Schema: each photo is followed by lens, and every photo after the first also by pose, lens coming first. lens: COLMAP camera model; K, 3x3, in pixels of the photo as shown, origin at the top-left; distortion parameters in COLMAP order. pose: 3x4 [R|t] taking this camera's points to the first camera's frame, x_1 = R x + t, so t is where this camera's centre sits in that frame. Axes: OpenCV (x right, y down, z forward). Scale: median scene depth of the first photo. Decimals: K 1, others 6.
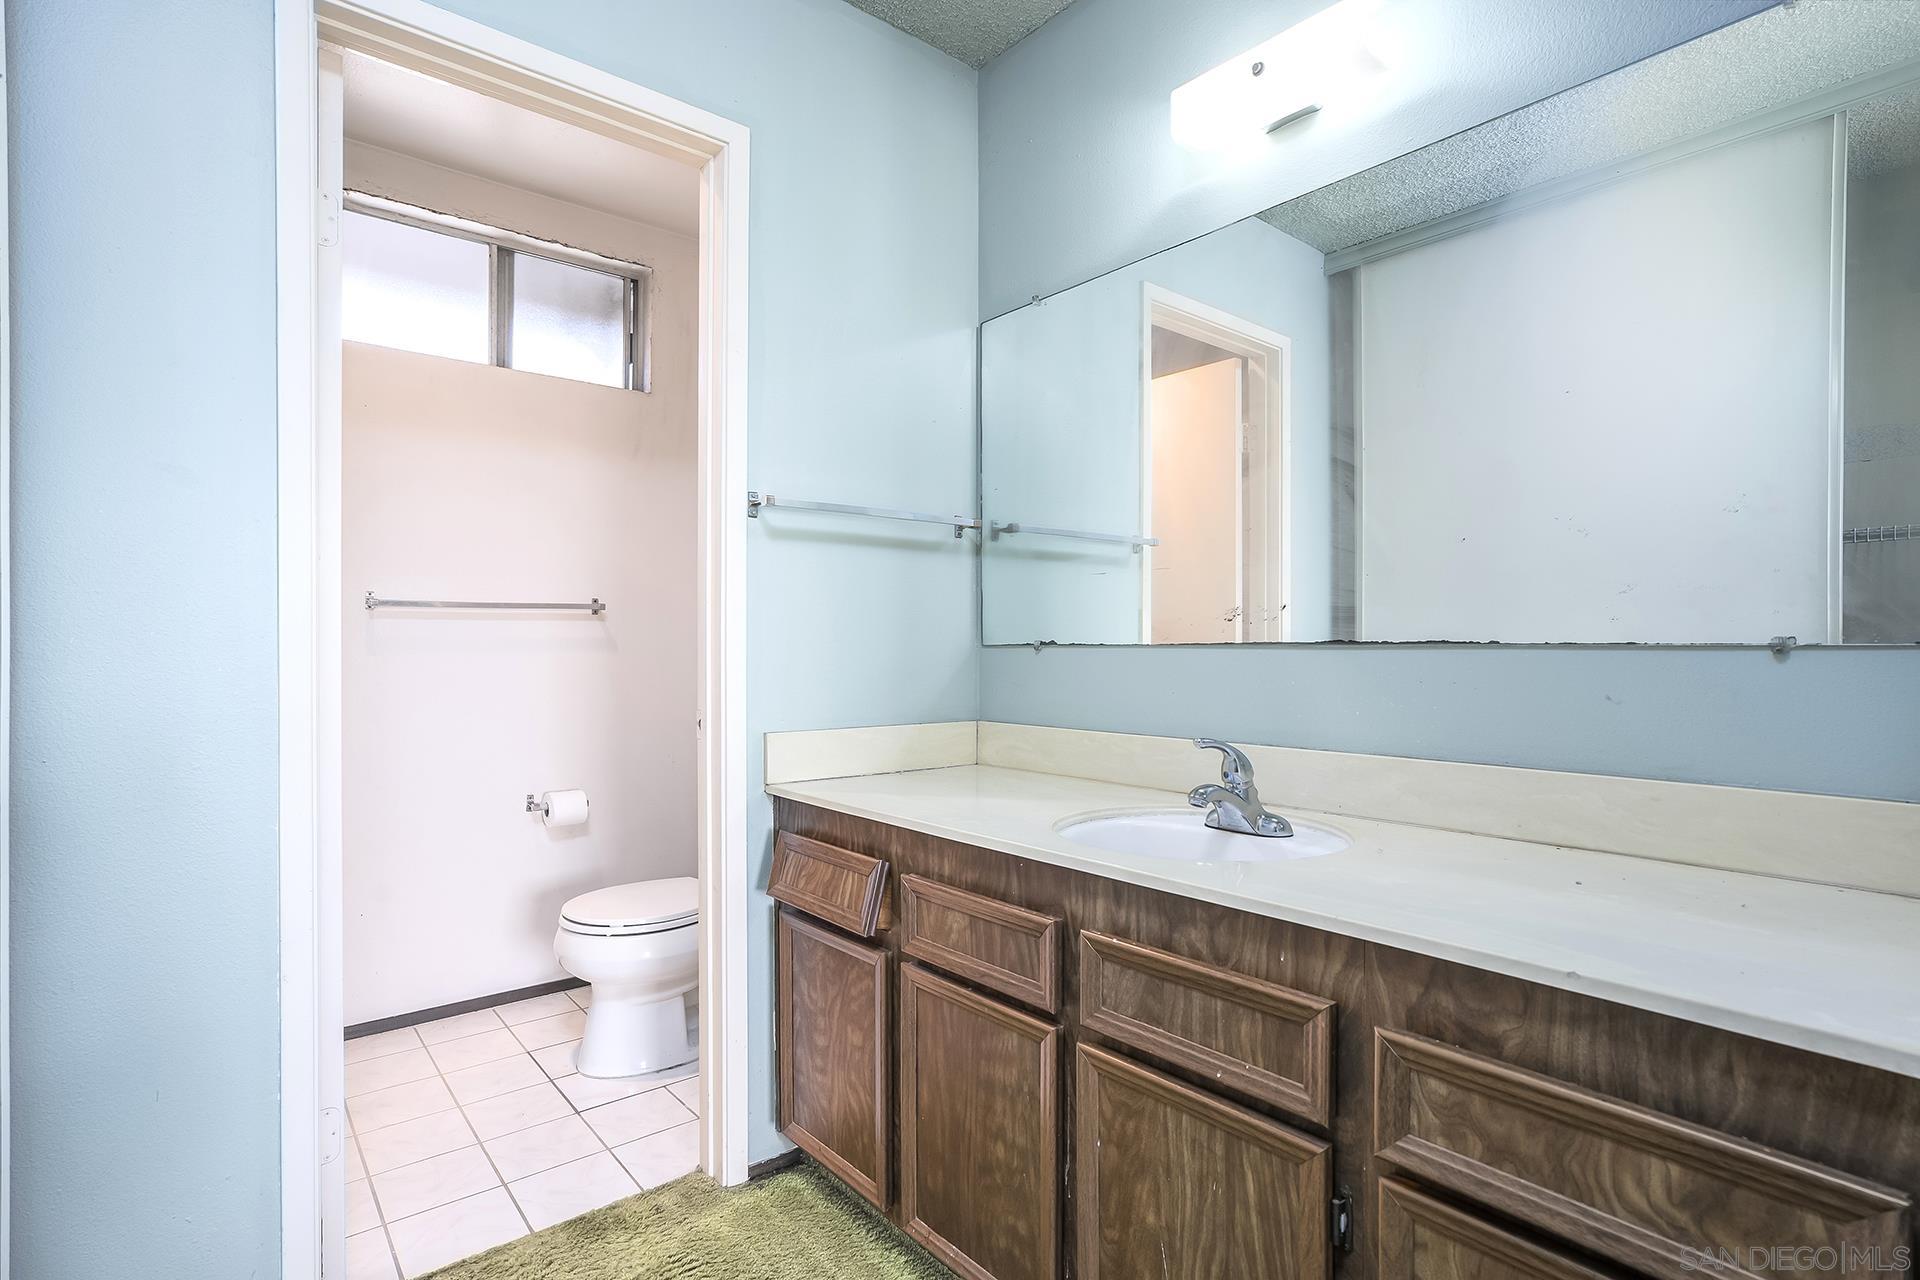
lens RADIAL K [[922.5, 0, 957.2], [0, 922.5, 658.9], [0, 0, 1]] dist [-0.041108, -0.000132]
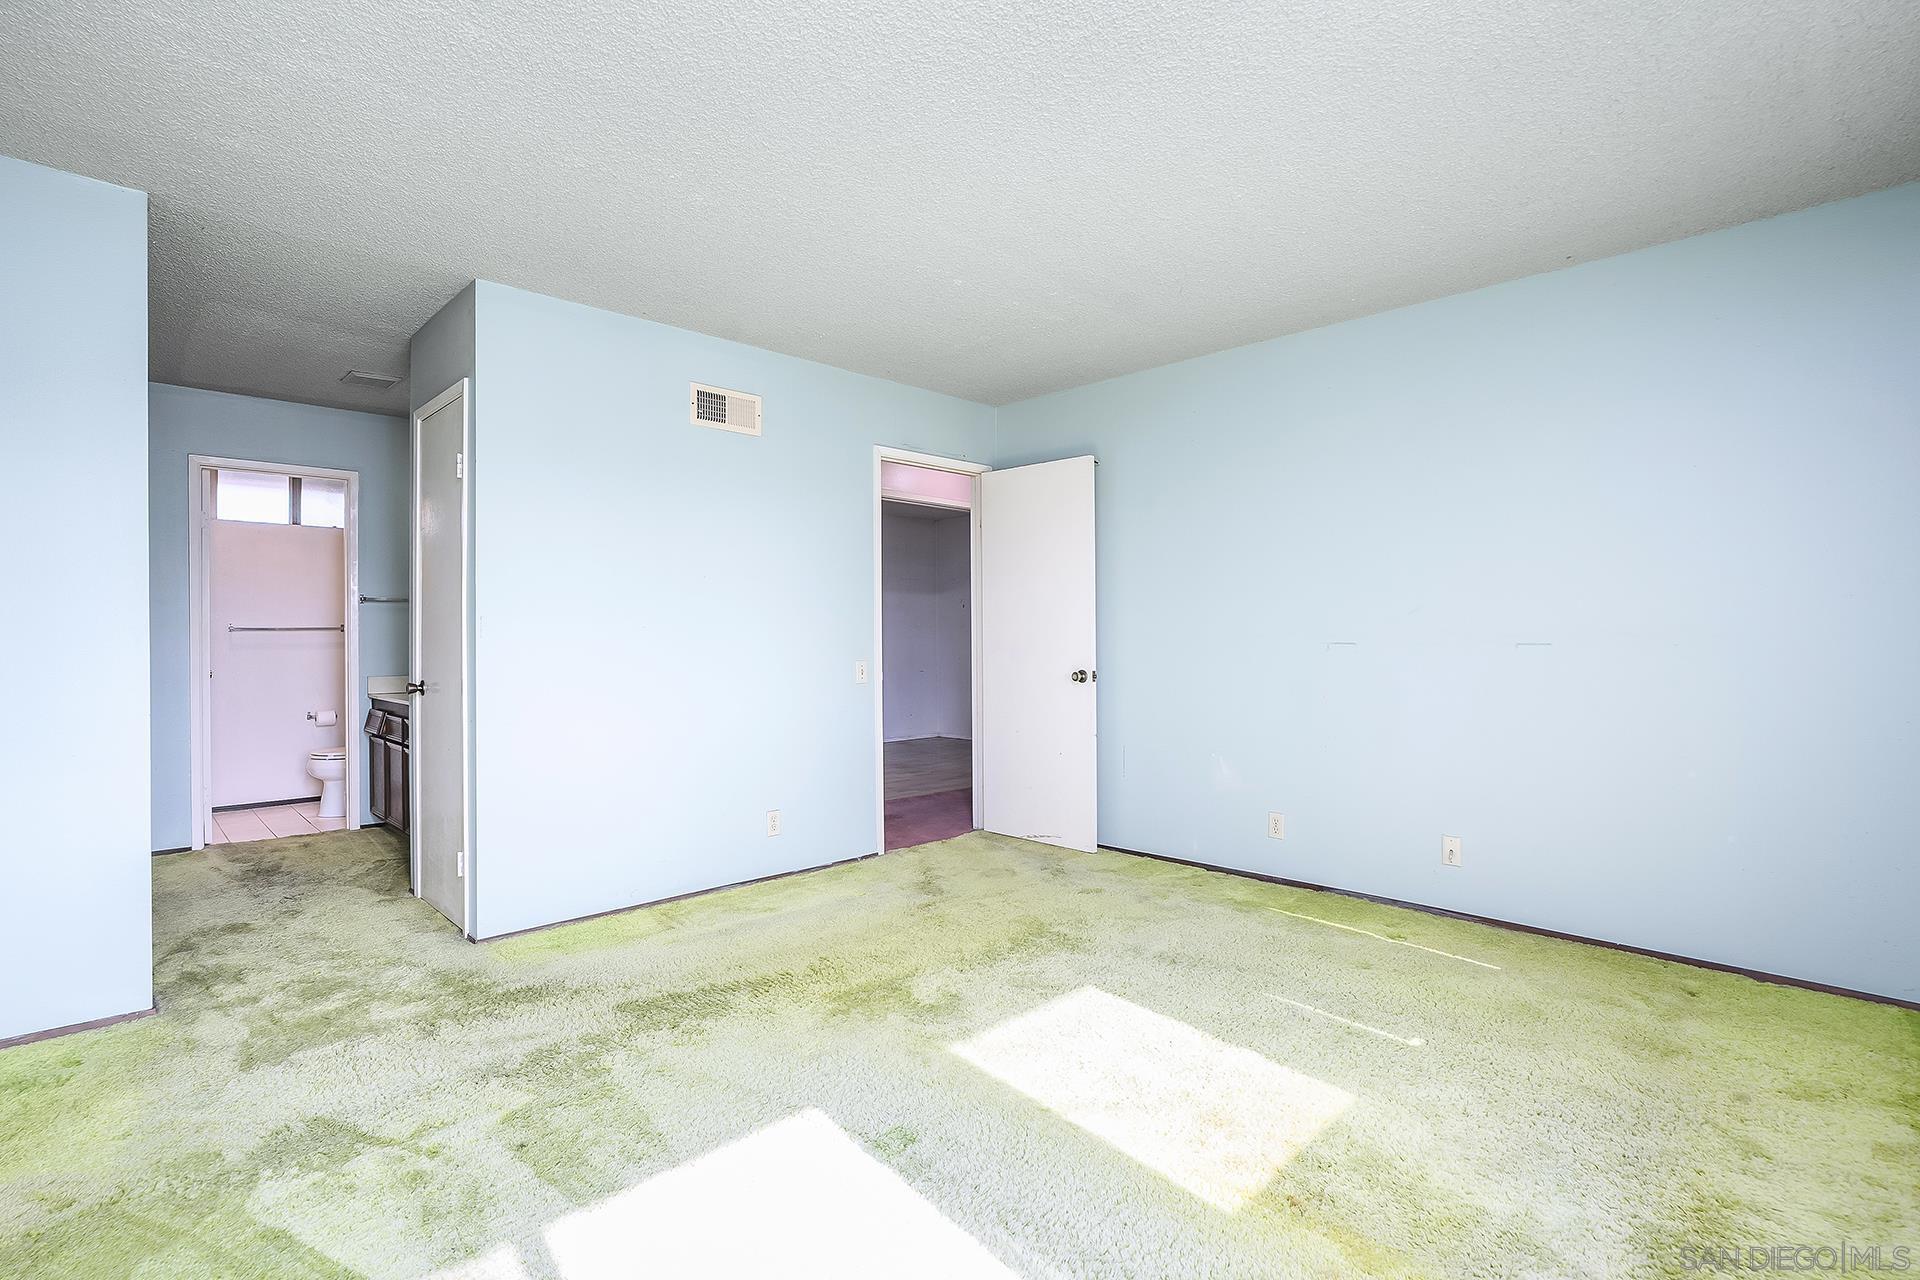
lens RADIAL K [[899.9, 0, 944.0], [0, 899.9, 644.8], [0, 0, 1]] dist [-0.043688, 0.020274]
pose [[0.997158, 0.002559, 0.075290, 1.468000], [-0.001101, 0.999811, -0.019408, 0.036518], [-0.075325, 0.019270, 0.996973, -2.047229]]
